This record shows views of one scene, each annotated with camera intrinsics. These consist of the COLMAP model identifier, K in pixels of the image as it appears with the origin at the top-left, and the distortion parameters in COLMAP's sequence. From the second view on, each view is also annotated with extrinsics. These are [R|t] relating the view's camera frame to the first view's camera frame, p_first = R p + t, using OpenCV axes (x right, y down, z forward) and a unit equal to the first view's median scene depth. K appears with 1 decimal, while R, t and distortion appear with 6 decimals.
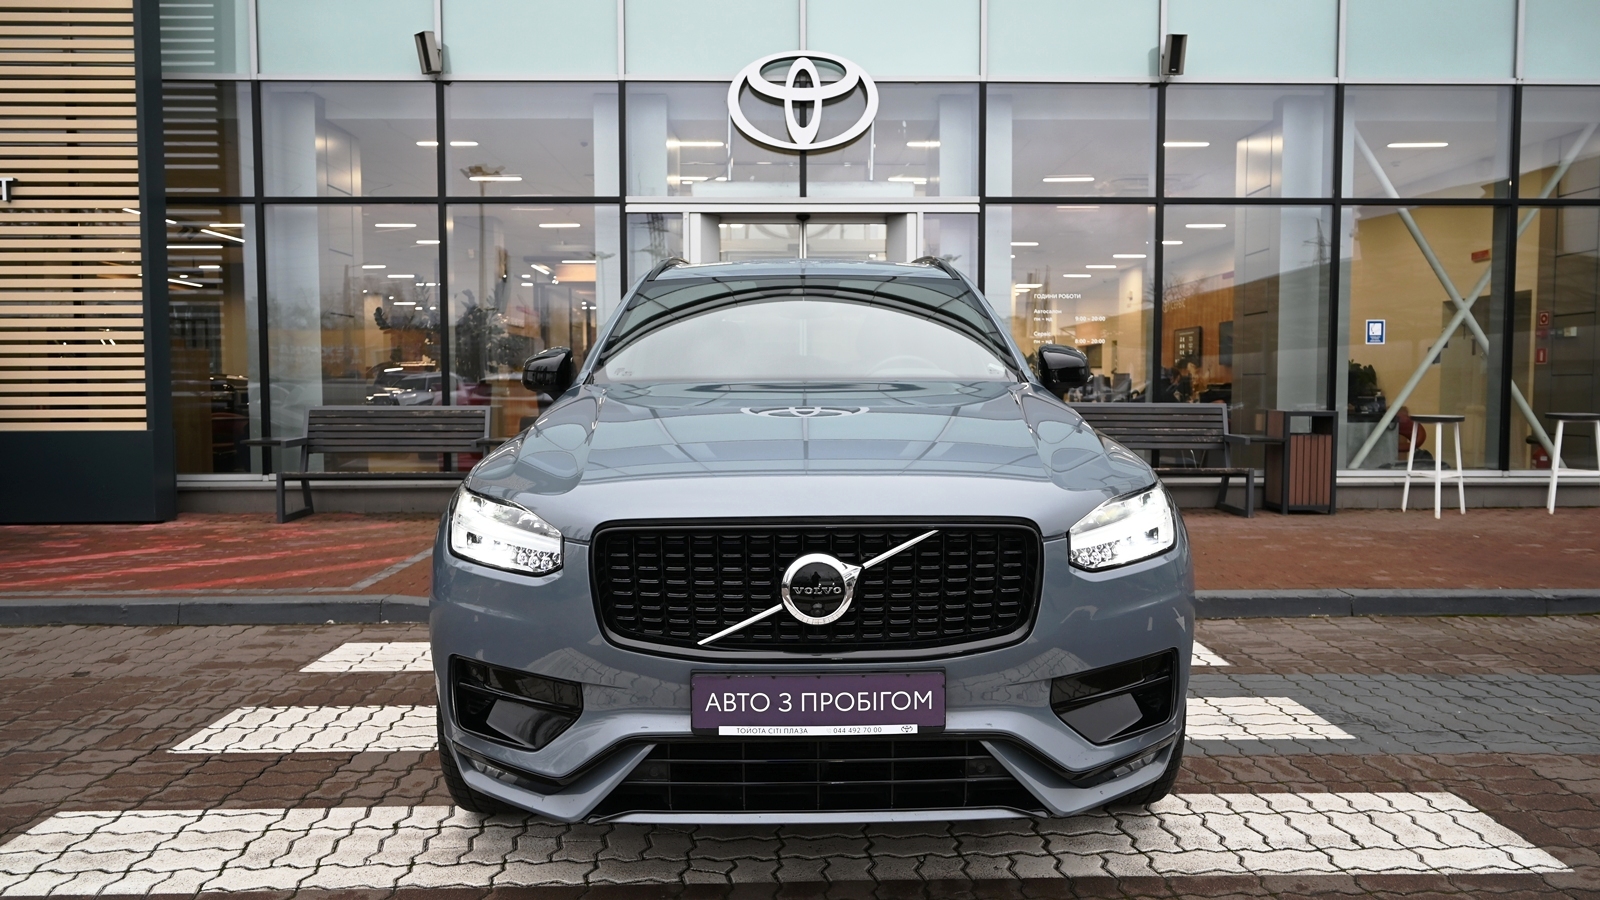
lens RADIAL K [[1101.6, 0, 795.5], [0, 1101.6, 450.8], [0, 0, 1]] dist [0.001135, 0.008708]
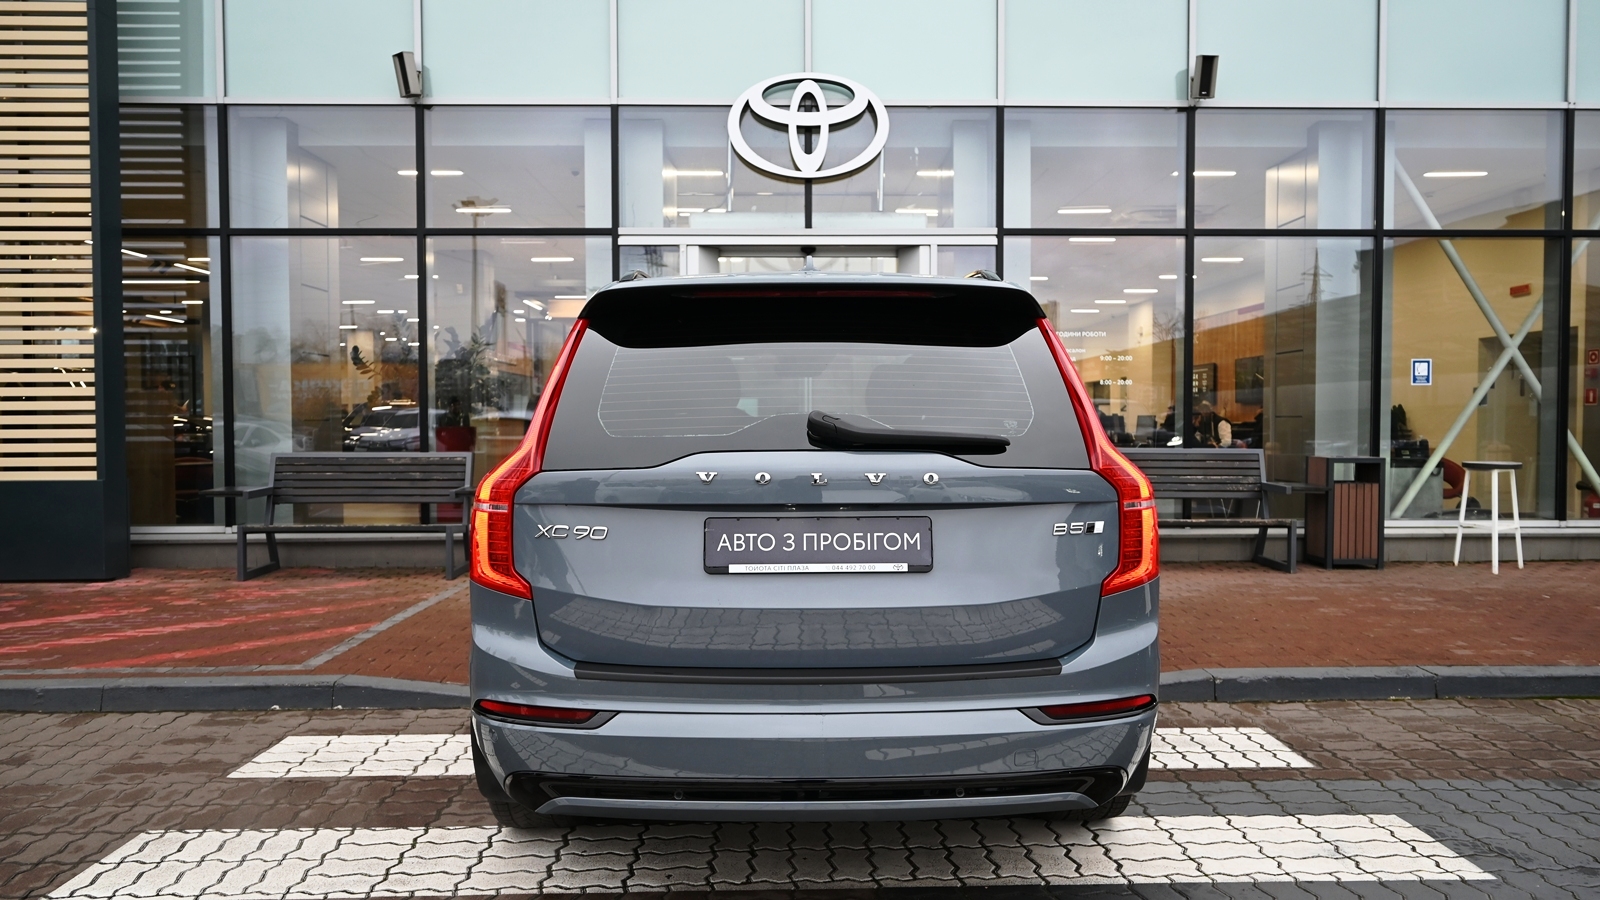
lens RADIAL K [[1101.6, 0, 798.1], [0, 1101.6, 459.0], [0, 0, 1]] dist [0.001135, 0.008708]
pose [[0.999994, -0.001045, 0.003395, -0.005394], [0.001123, 0.999731, -0.023180, -0.013533], [-0.003370, 0.023184, 0.999726, 0.072260]]
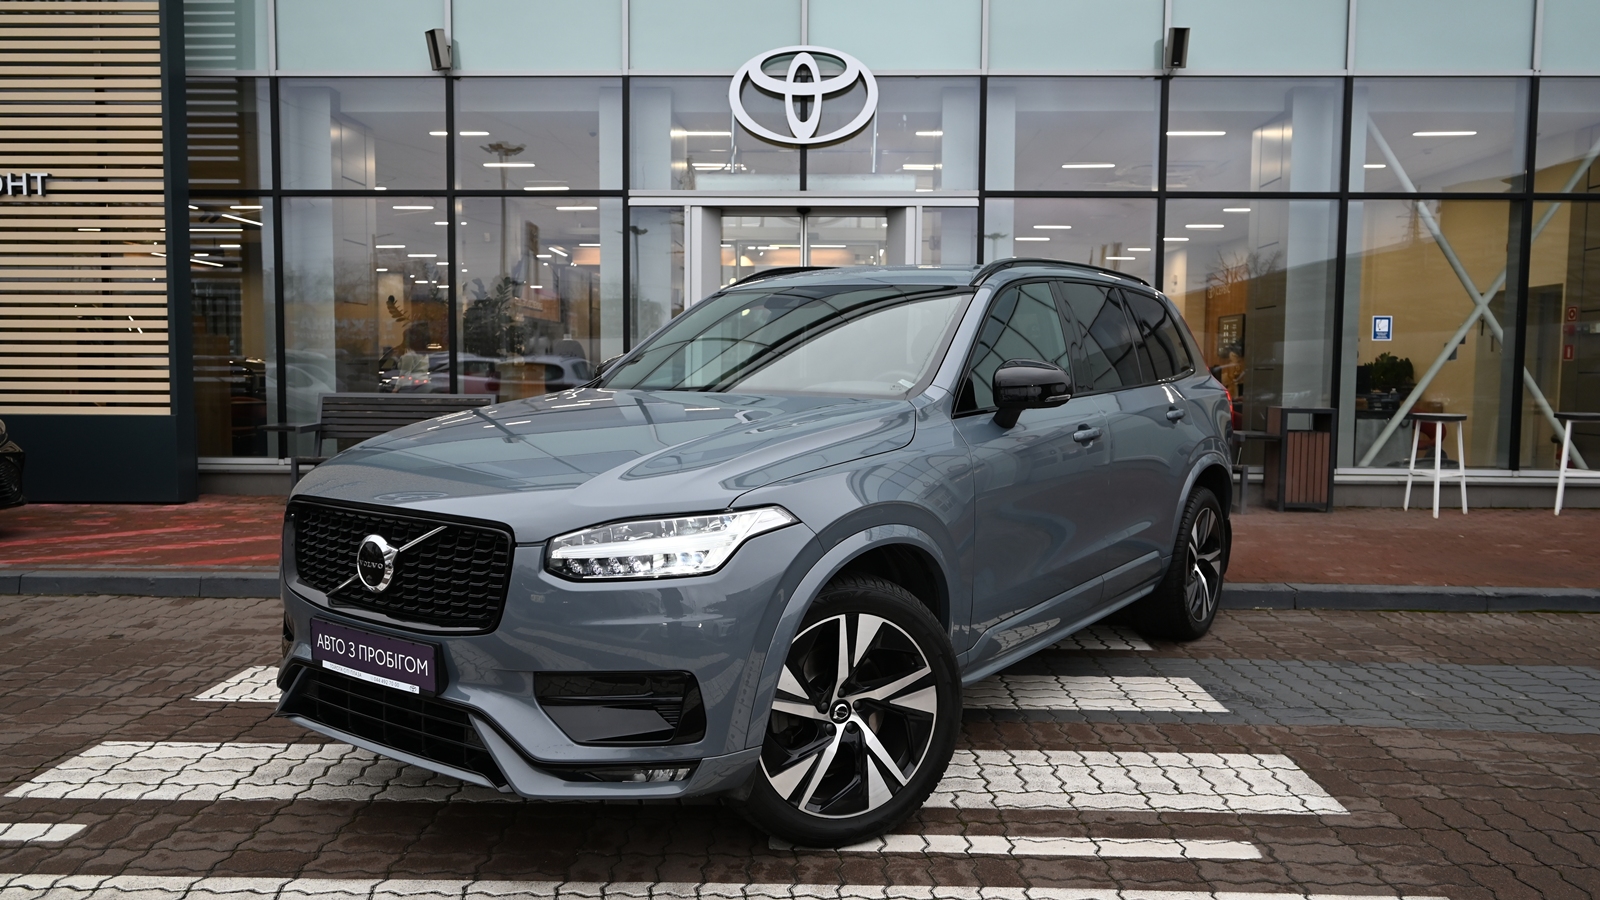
lens RADIAL K [[1179.6, 0, 785.1], [0, 1179.6, 455.7], [0, 0, 1]] dist [0.003517, 0.006467]
pose [[0.998714, 0.012467, -0.049142, 0.047553], [-0.011661, 0.999794, 0.016642, -0.005305], [0.049340, -0.016047, 0.998653, -0.086743]]
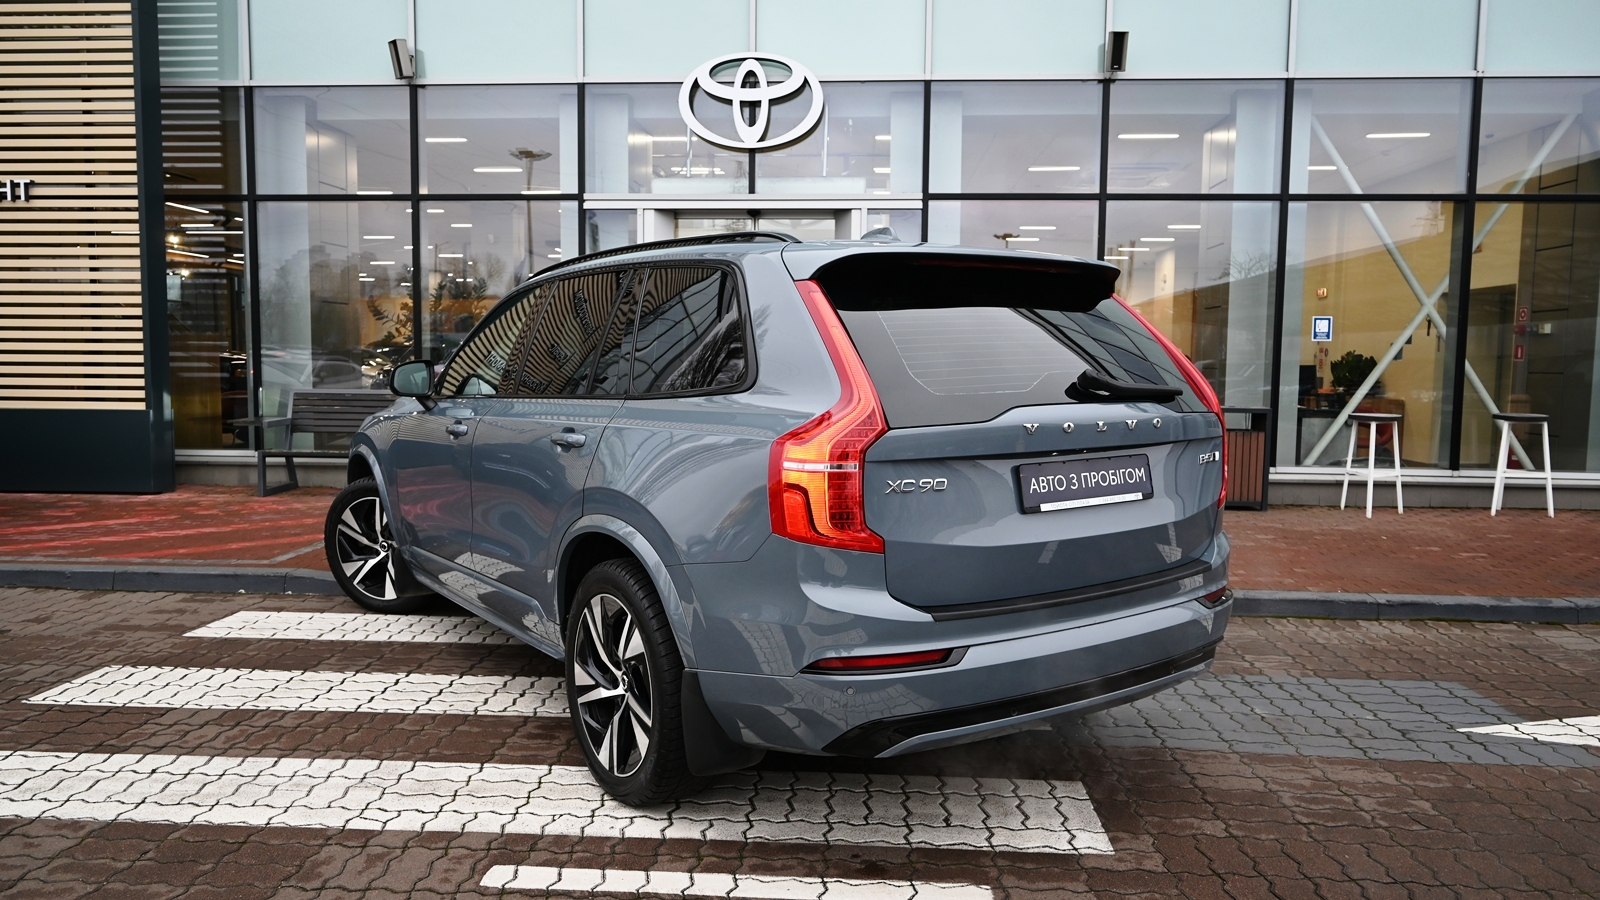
lens RADIAL K [[1101.6, 0, 790.9], [0, 1101.6, 454.3], [0, 0, 1]] dist [0.001135, 0.008708]
pose [[0.996076, 0.018597, -0.086530, 0.141058], [-0.016204, 0.999469, 0.028278, -0.015177], [0.087010, -0.026765, 0.995848, -0.038573]]
